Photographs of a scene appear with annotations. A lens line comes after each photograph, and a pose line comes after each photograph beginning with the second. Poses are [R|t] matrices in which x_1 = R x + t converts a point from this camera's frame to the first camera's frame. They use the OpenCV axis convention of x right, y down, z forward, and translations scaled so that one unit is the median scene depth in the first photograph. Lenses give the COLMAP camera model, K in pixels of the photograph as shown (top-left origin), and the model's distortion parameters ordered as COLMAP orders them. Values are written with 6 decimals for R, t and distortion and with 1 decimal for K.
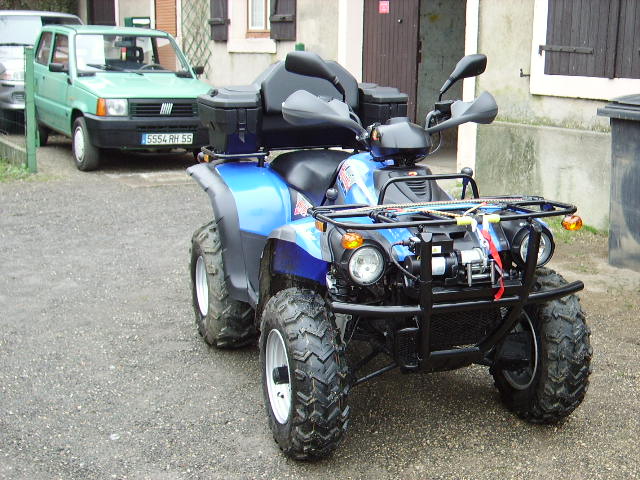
lens RADIAL K [[971.7, 0, 320.0], [0, 971.7, 240.0], [0, 0, 1]] dist [-0.055734, 0.036136]
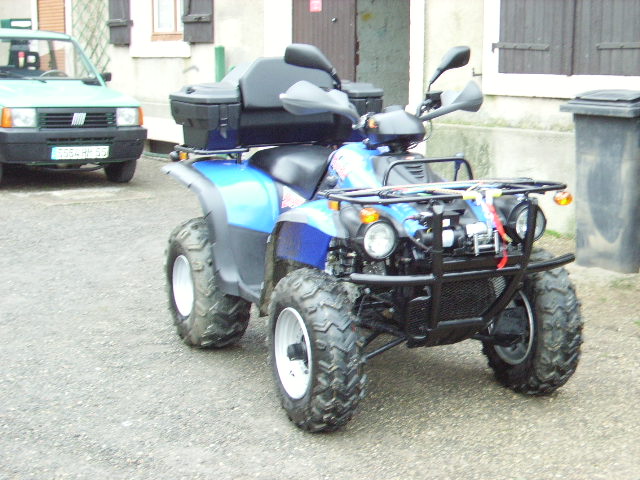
lens RADIAL K [[1170.2, 0, 320.0], [0, 1170.2, 240.0], [0, 0, 1]] dist [-0.007301, -0.036920]
pose [[0.994388, -0.025707, 0.102623, -0.109385], [0.029777, 0.998821, -0.038328, 0.053452], [-0.101517, 0.041168, 0.993982, -0.202181]]
